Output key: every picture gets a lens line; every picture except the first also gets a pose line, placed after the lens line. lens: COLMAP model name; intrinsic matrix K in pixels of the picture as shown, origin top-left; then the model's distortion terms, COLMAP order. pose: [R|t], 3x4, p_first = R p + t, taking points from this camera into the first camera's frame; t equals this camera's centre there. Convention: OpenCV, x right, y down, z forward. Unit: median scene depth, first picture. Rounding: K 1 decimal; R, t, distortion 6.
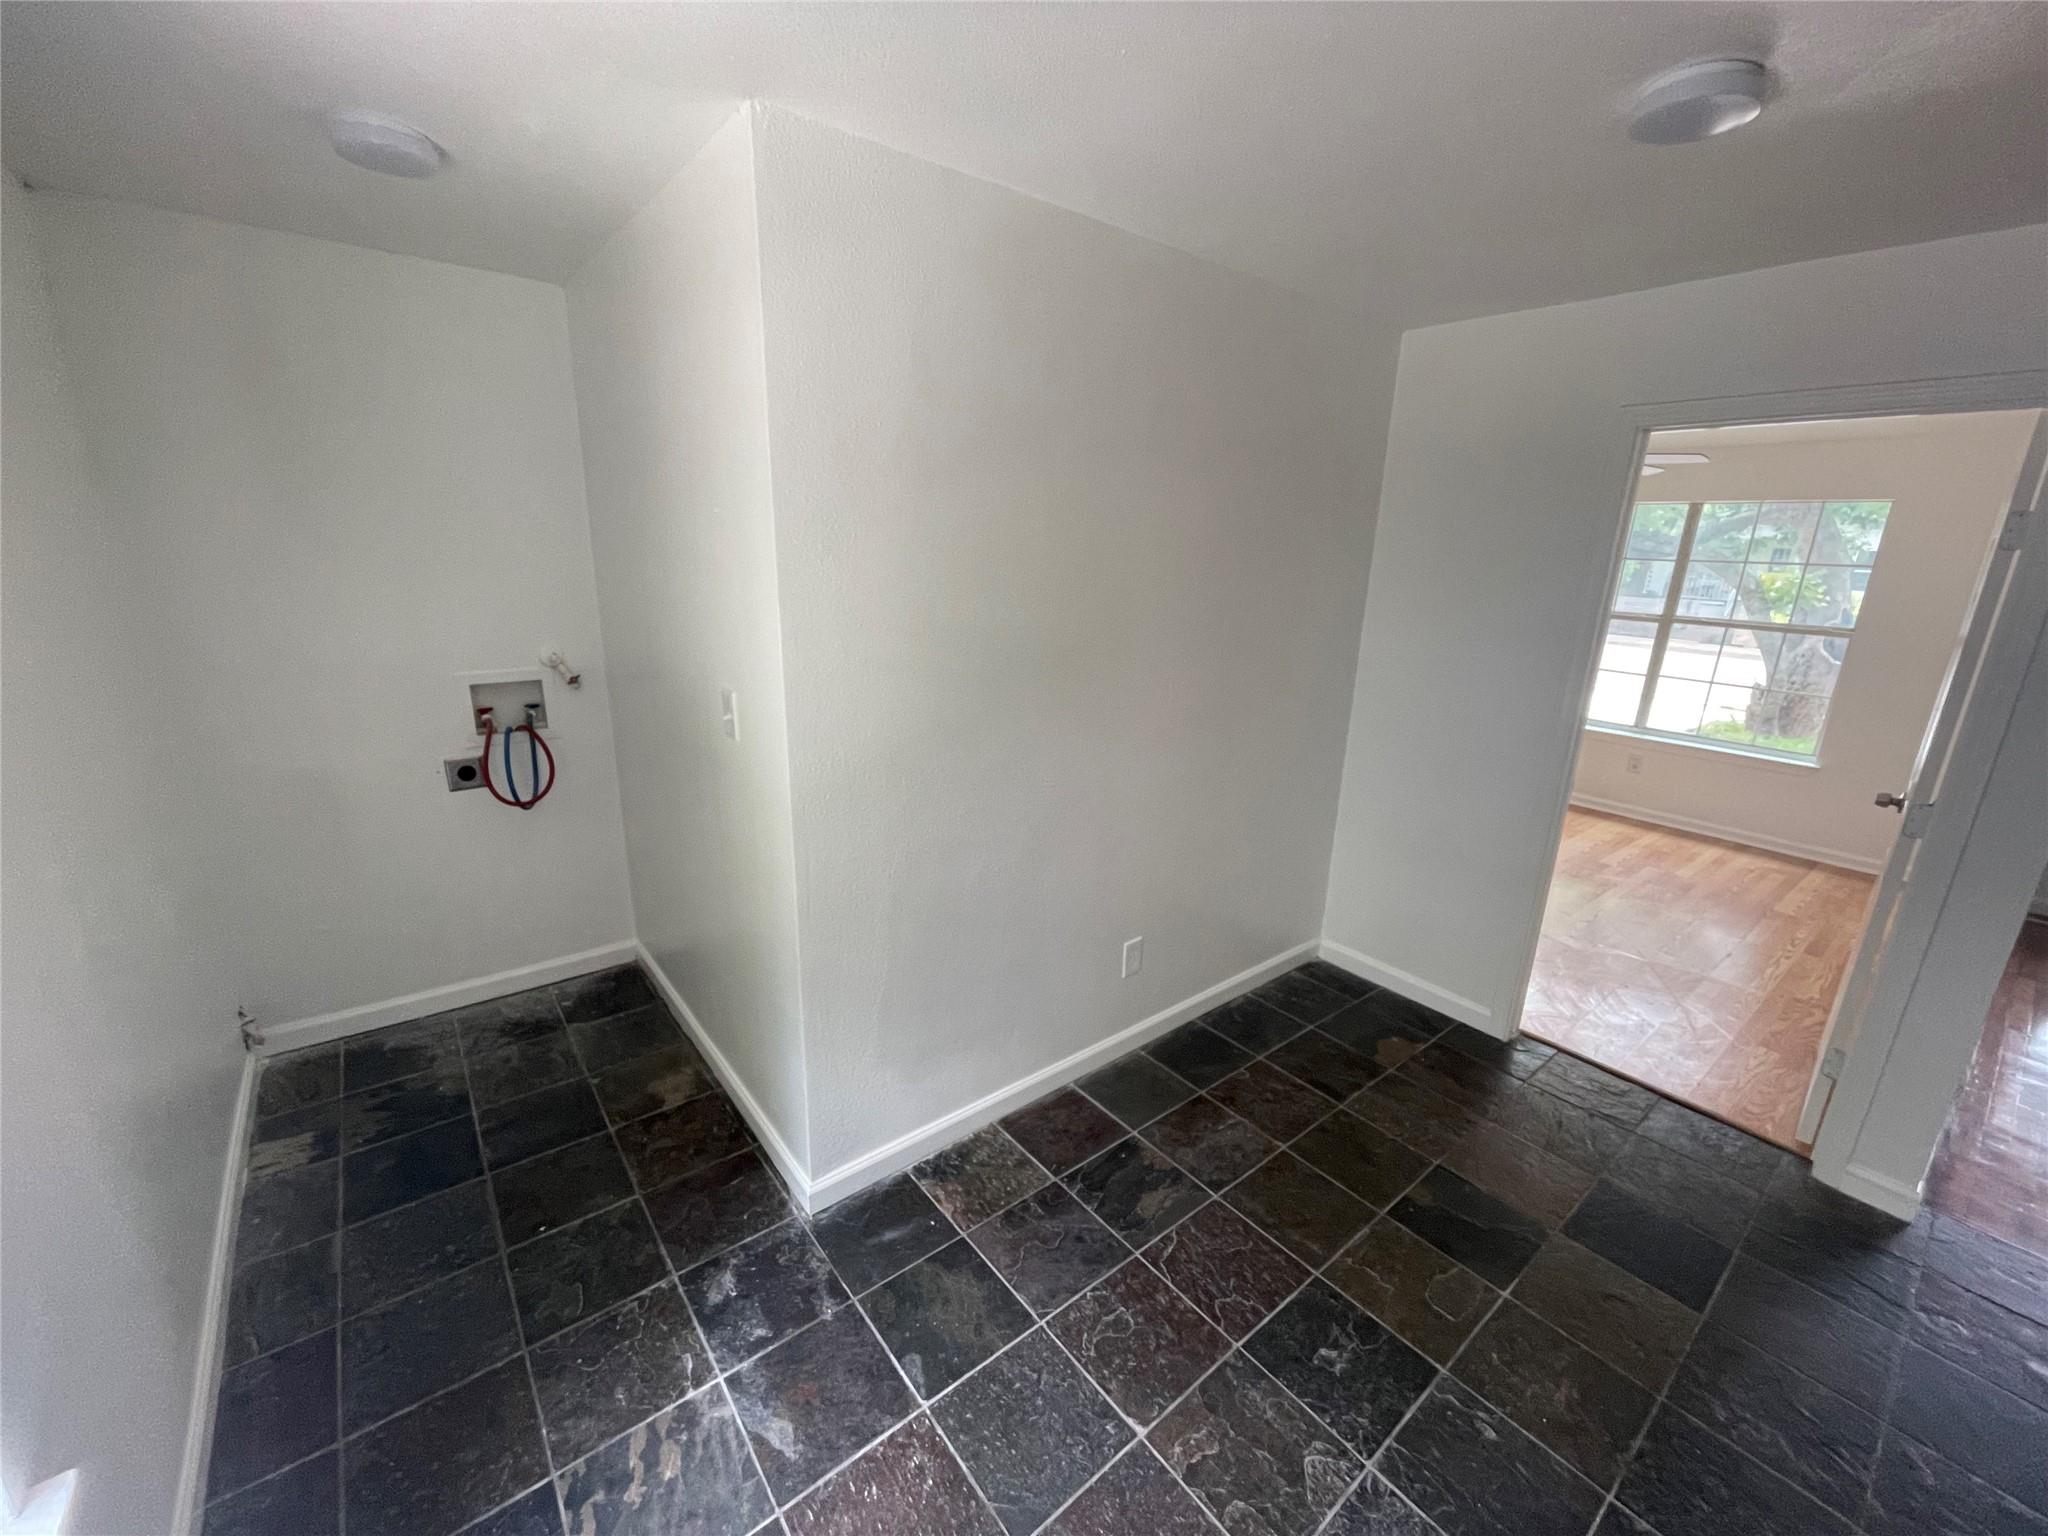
lens RADIAL K [[825.1, 0, 1024.0], [0, 825.1, 768.0], [0, 0, 1]] dist [0.002075, 0.000213]
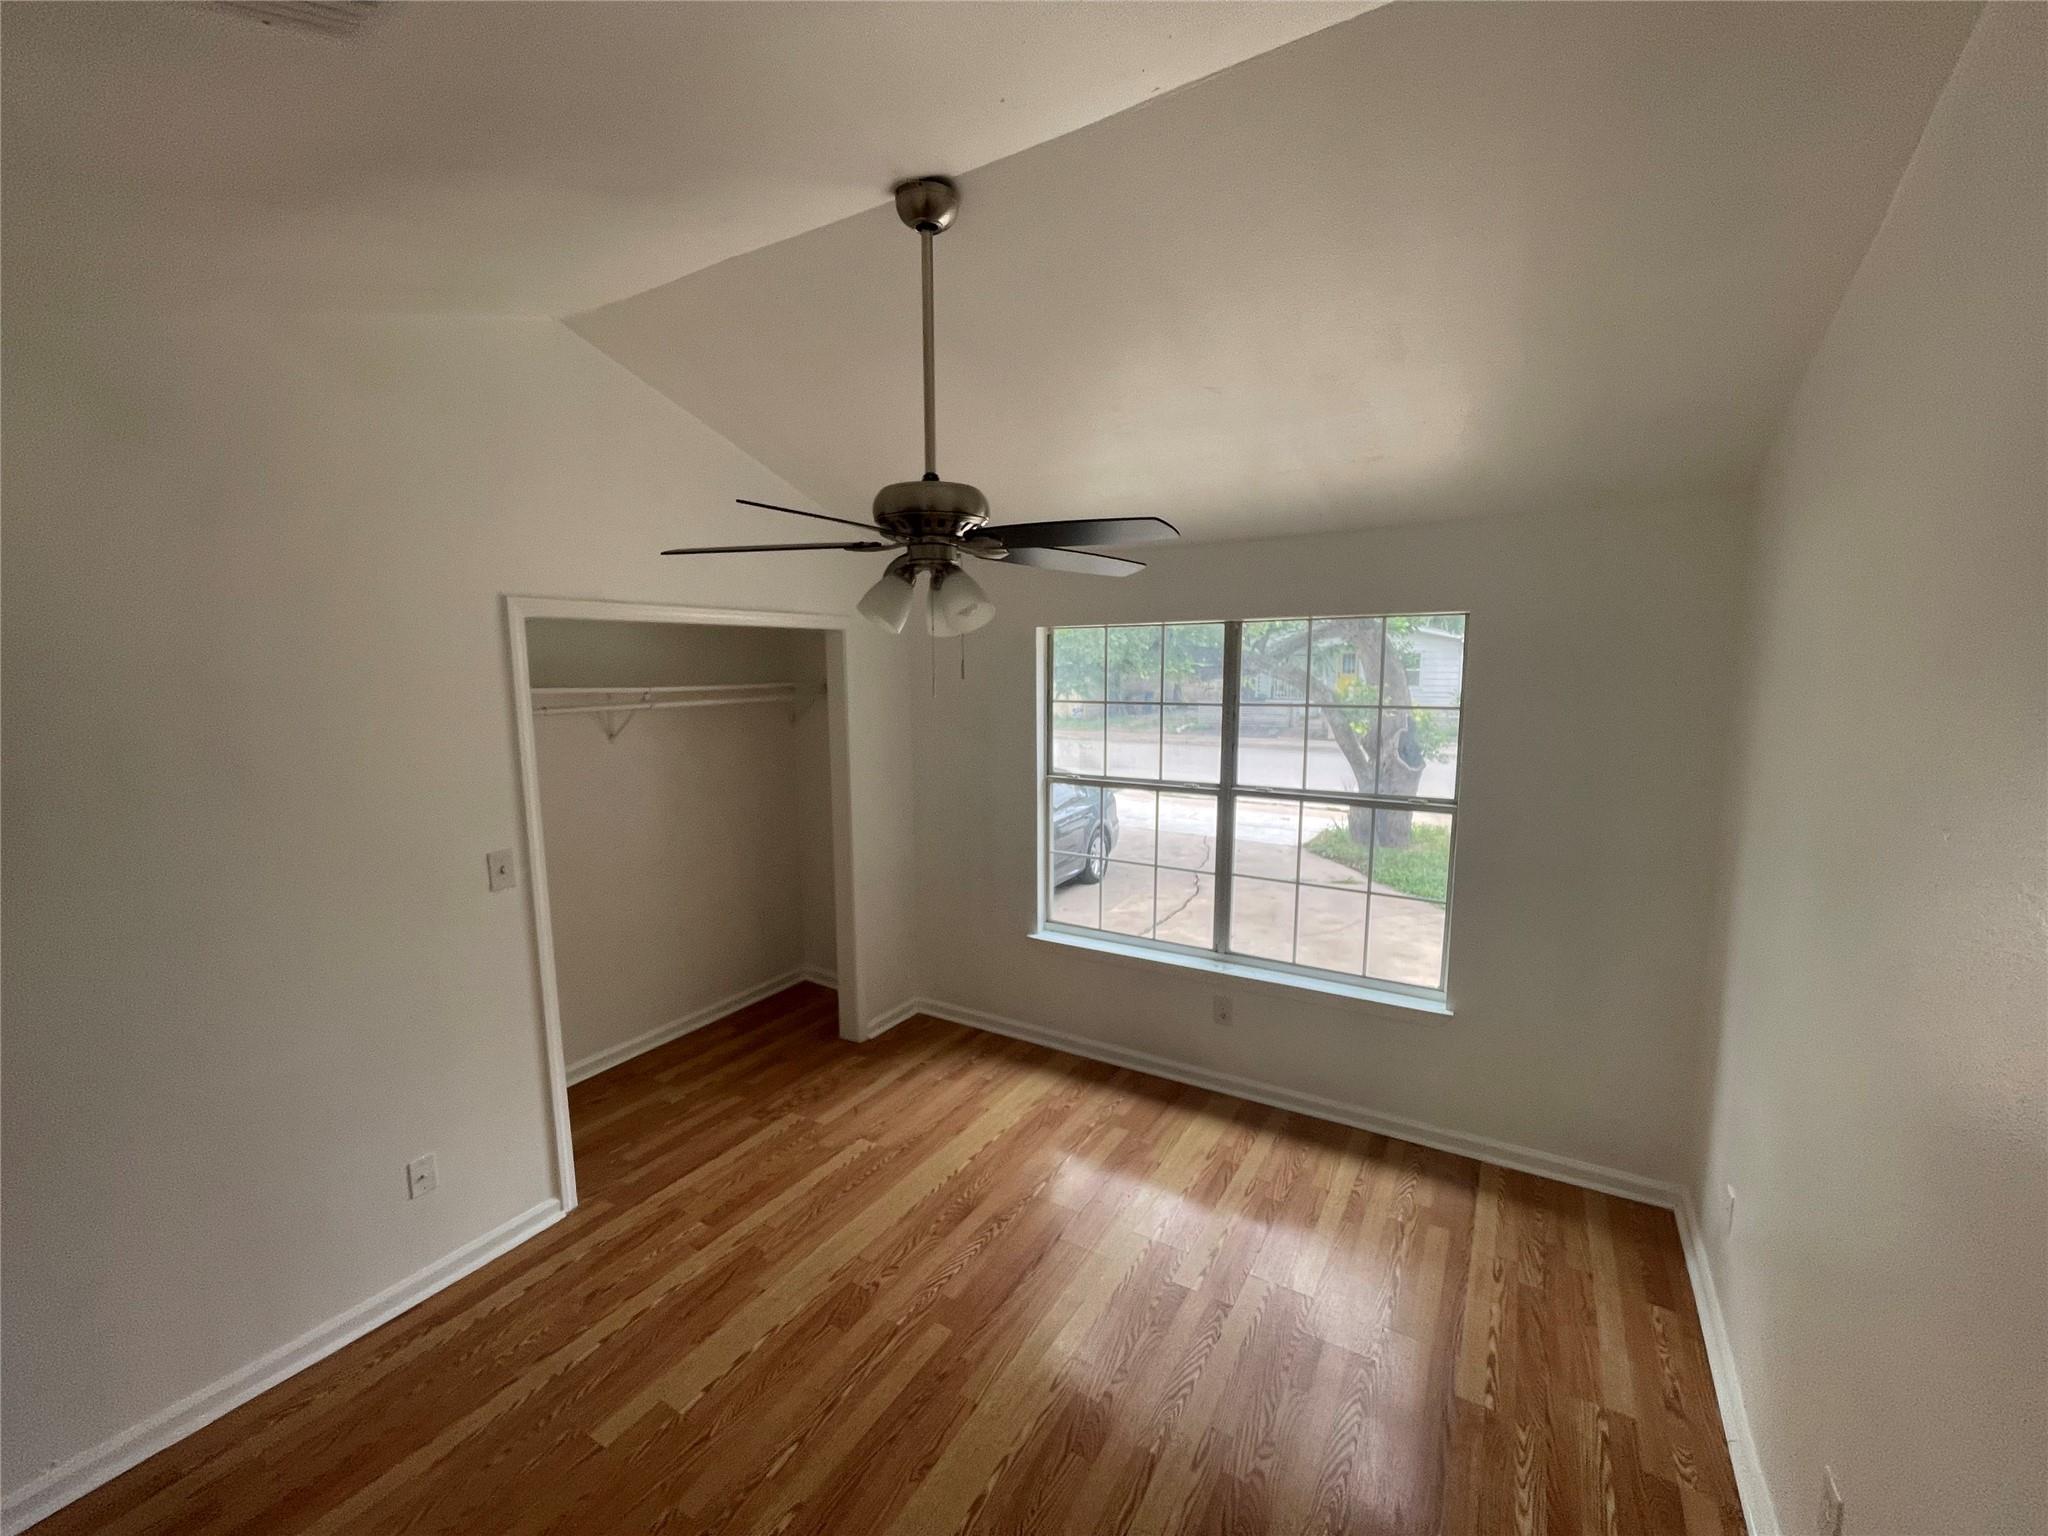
lens RADIAL K [[810.3, 0, 1033.4], [0, 810.3, 764.5], [0, 0, 1]] dist [-0.007139, 0.000003]
pose [[0.936690, -0.081042, 0.340653, 0.426963], [0.129147, 0.984220, -0.120966, -0.147352], [-0.325474, 0.157302, 0.932375, 0.456277]]
